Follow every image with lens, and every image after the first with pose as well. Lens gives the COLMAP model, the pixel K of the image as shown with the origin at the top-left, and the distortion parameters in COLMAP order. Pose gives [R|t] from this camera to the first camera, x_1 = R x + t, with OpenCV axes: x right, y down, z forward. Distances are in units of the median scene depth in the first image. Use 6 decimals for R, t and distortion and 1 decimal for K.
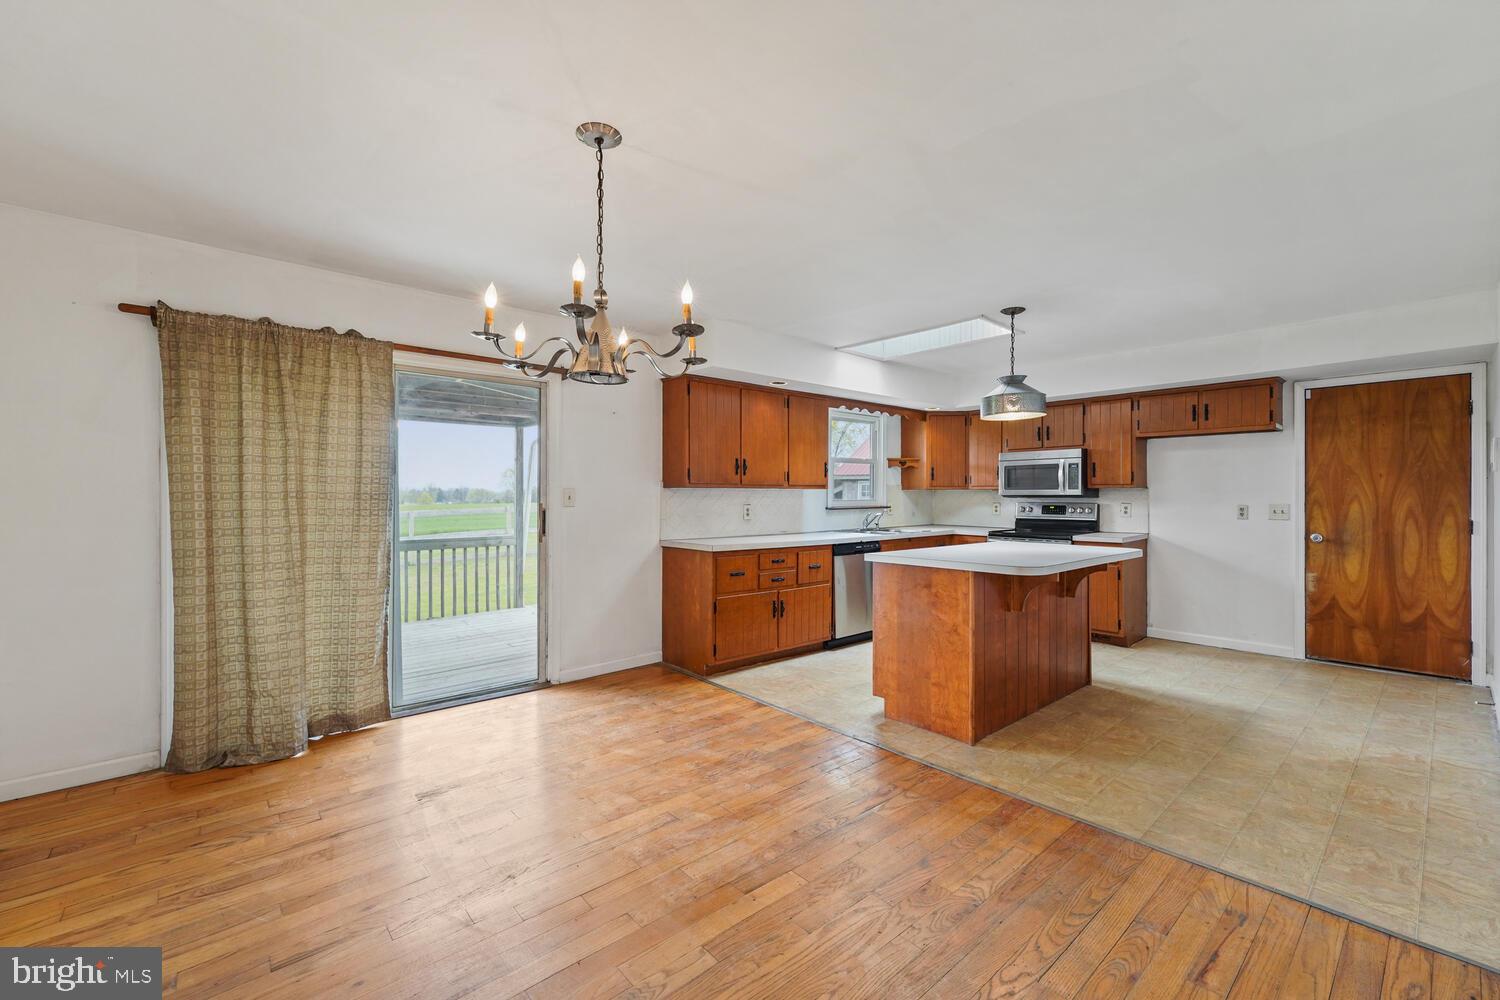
lens RADIAL K [[612.3, 0, 742.5], [0, 612.3, 497.1], [0, 0, 1]] dist [-0.000284, -0.000618]
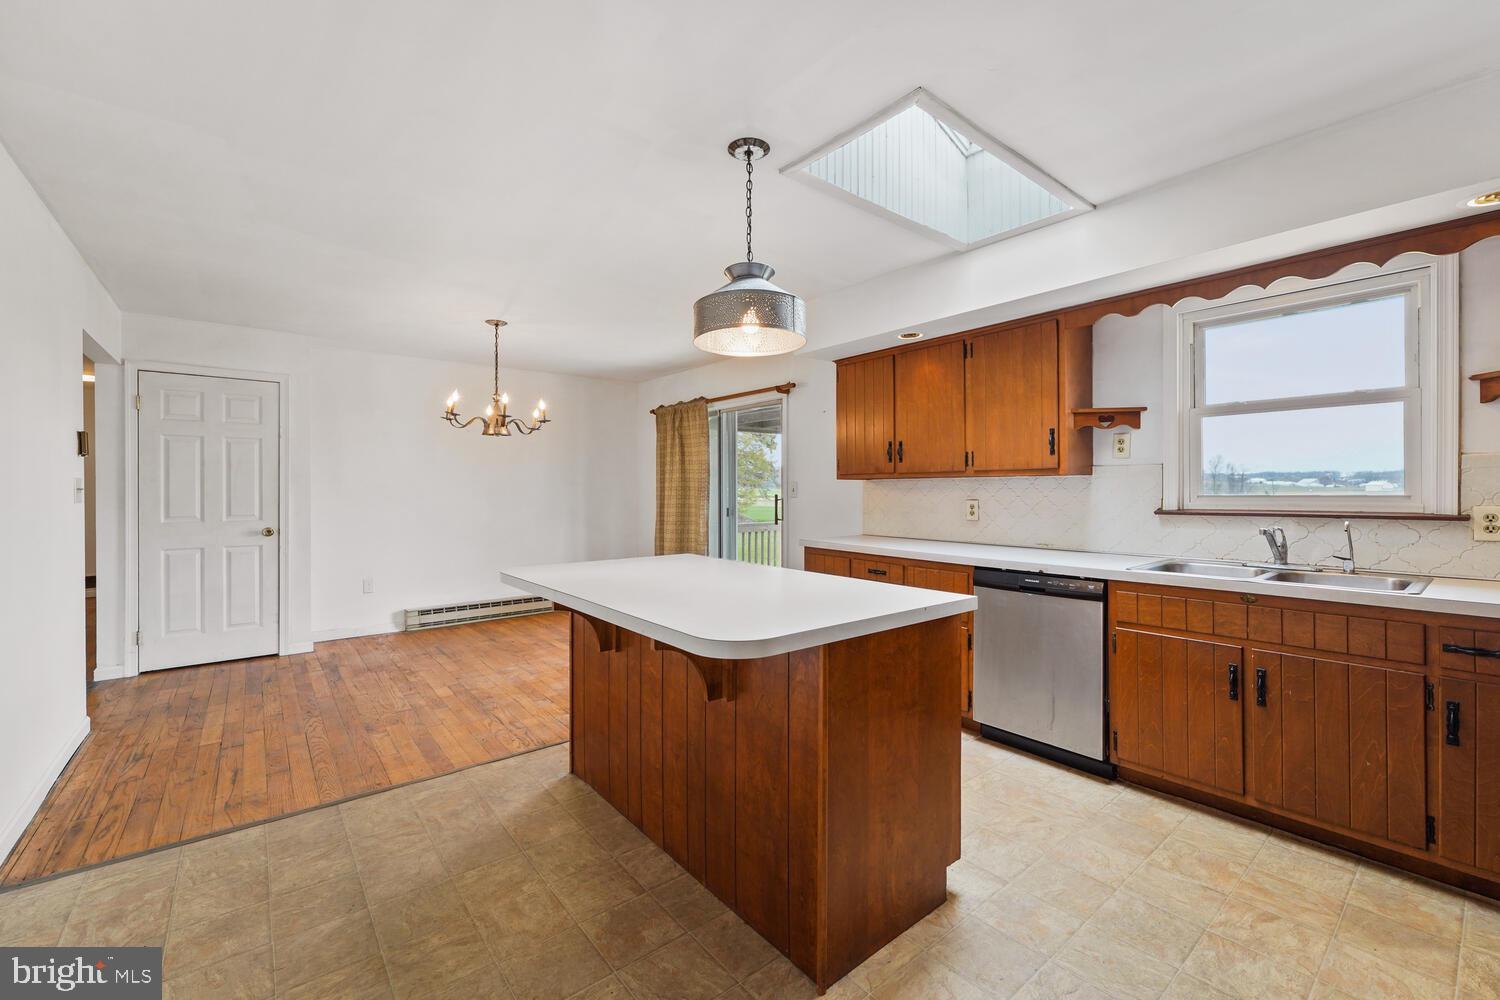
lens RADIAL K [[612.3, 0, 751.3], [0, 612.3, 491.8], [0, 0, 1]] dist [-0.000284, -0.000618]
pose [[-0.026425, 0.005893, -0.999633, 0.837990], [0.002345, 0.999980, 0.005833, -0.002161], [0.999648, -0.002190, -0.026439, 0.862059]]
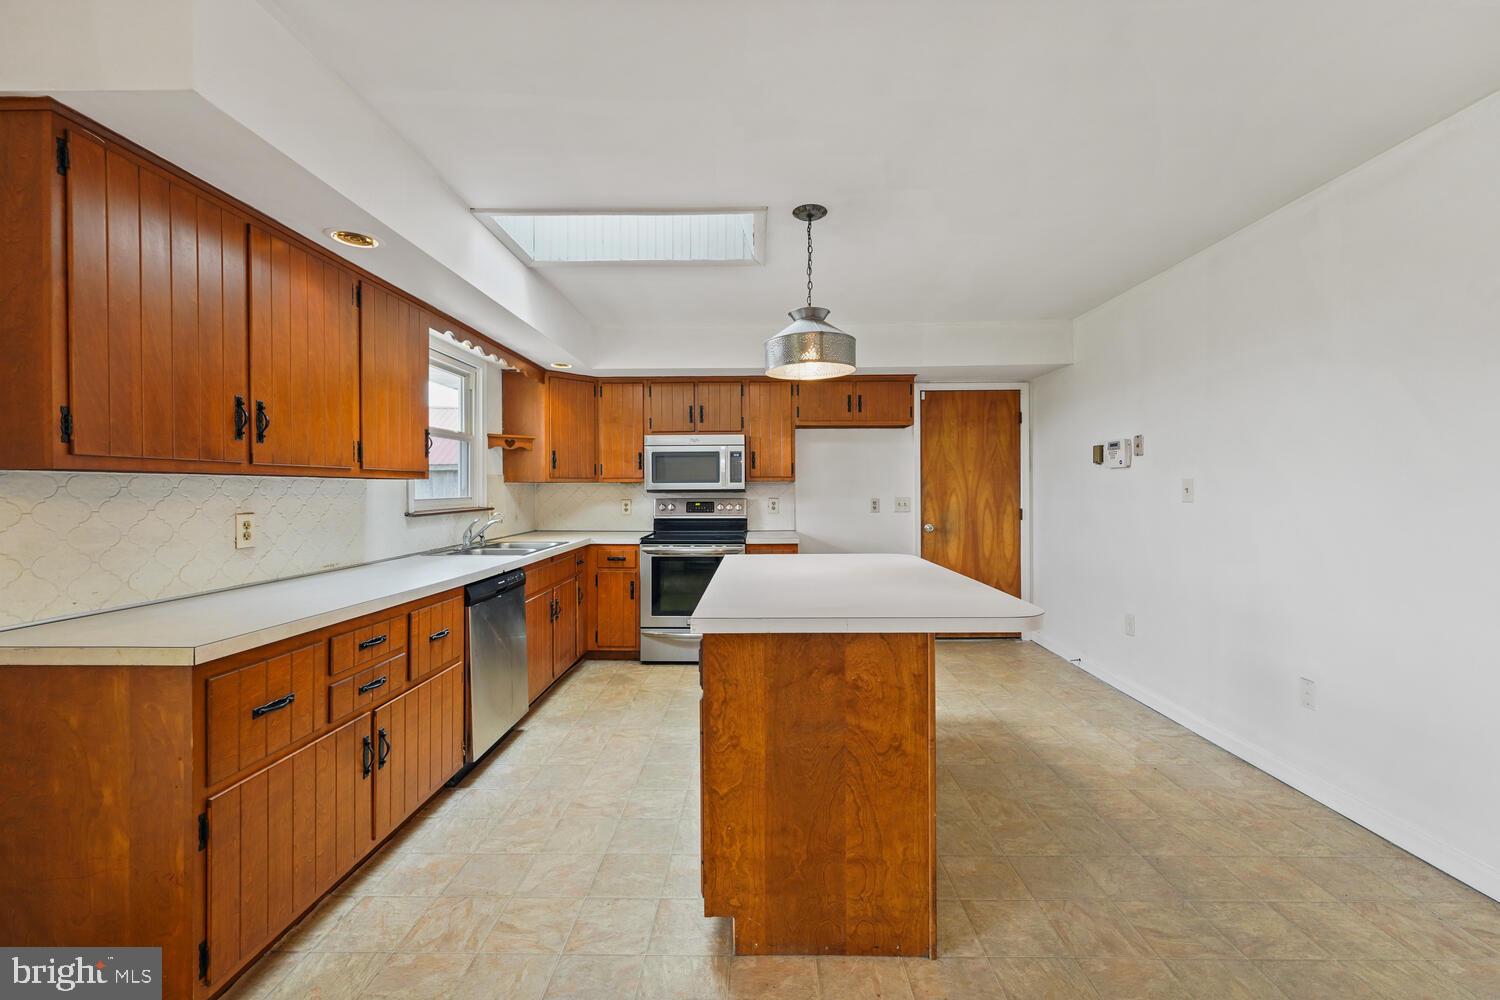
lens RADIAL K [[612.3, 0, 751.0], [0, 612.3, 493.8], [0, 0, 1]] dist [-0.000284, -0.000618]
pose [[0.667332, -0.008588, 0.744710, -0.084889], [0.006358, 0.999963, 0.005835, -0.002140], [-0.744733, 0.000841, 0.667362, 0.511621]]
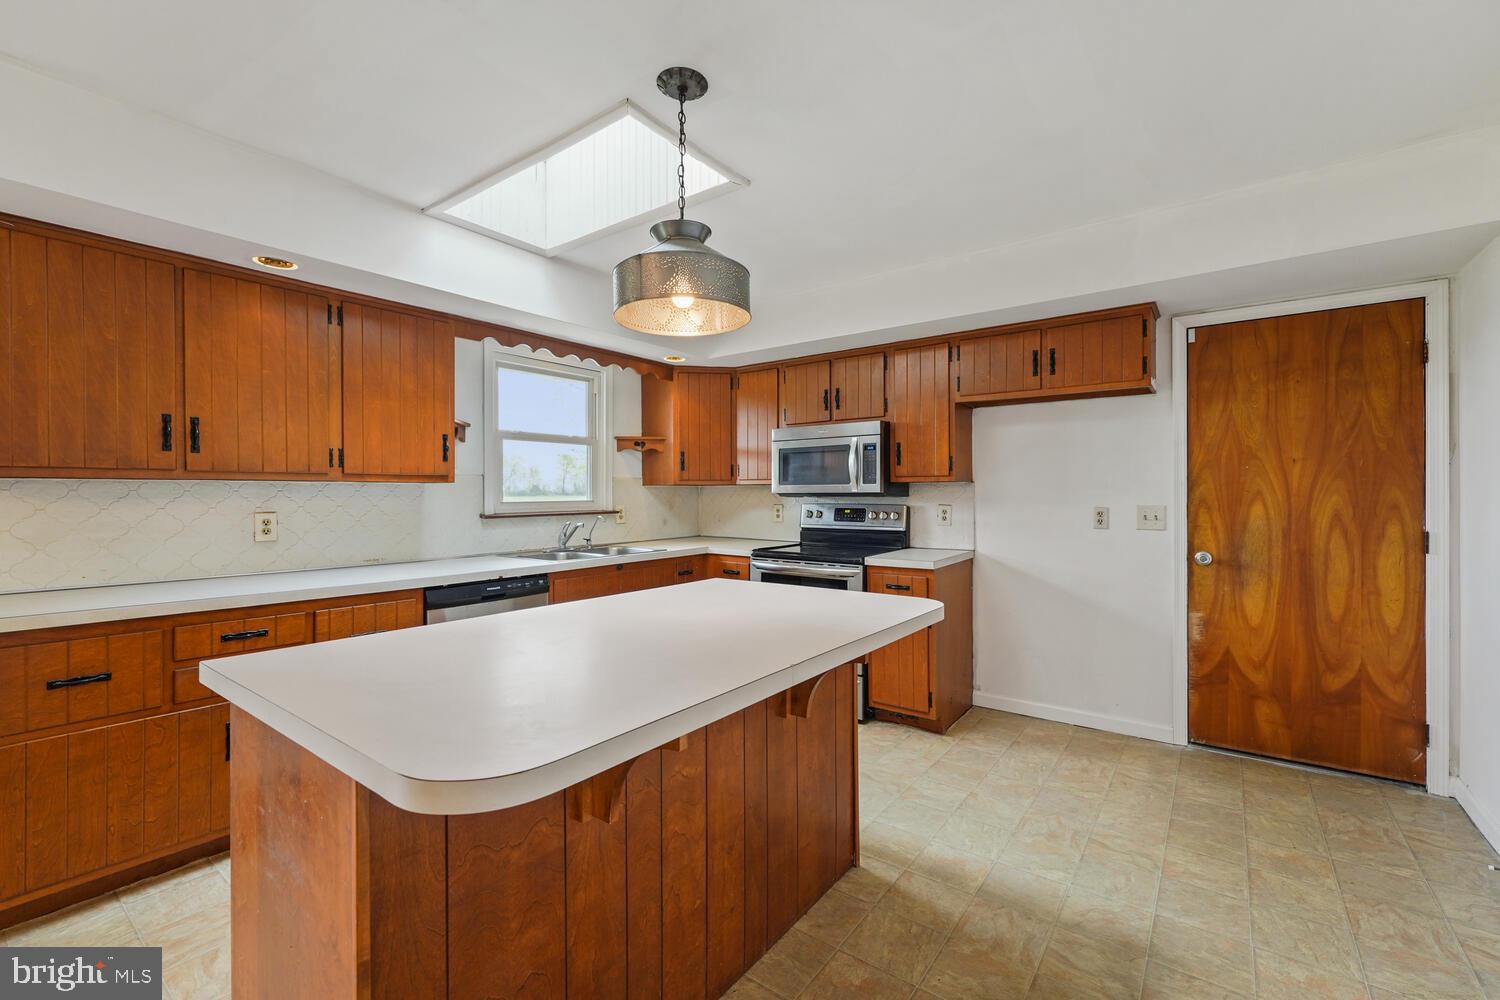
lens RADIAL K [[633.0, 0, 747.4], [0, 633.0, 496.6], [0, 0, 1]] dist [-0.002616, -0.000342]
pose [[0.977667, -0.003585, 0.210129, 0.330758], [0.003348, 0.999993, 0.001484, -0.000587], [-0.210133, -0.000748, 0.977673, 0.452803]]
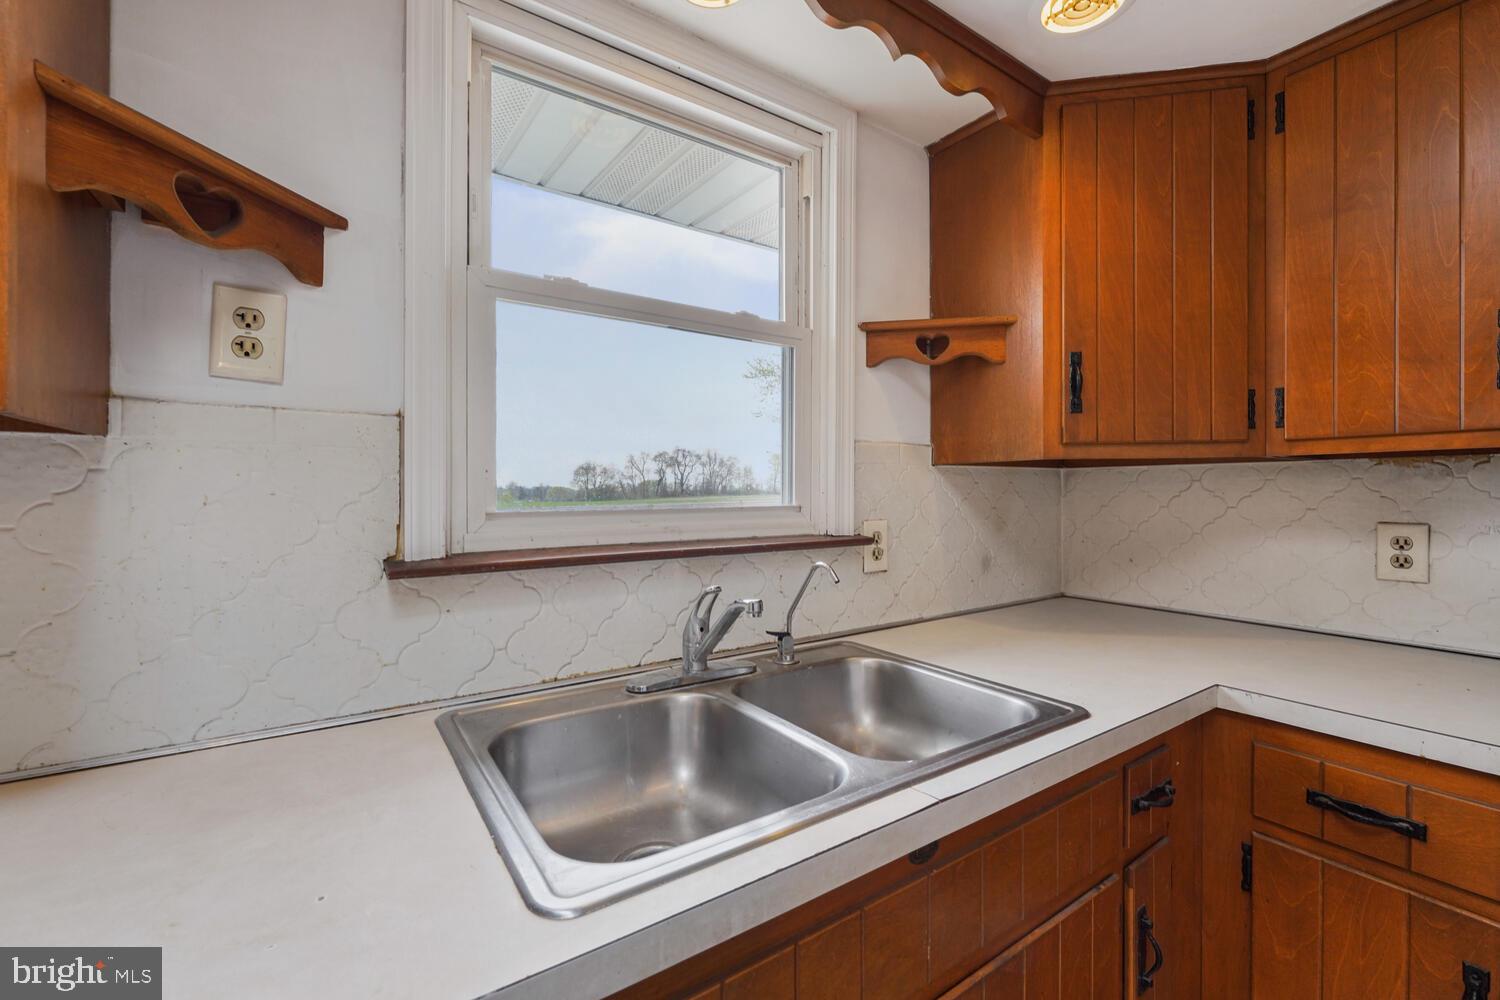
lens RADIAL K [[633.0, 0, 746.0], [0, 633.0, 495.4], [0, 0, 1]] dist [-0.002616, -0.000342]
pose [[0.993159, -0.000806, -0.116767, 0.315093], [0.000862, 1.000000, 0.000430, 0.000004], [0.116767, -0.000528, 0.993159, 1.085914]]
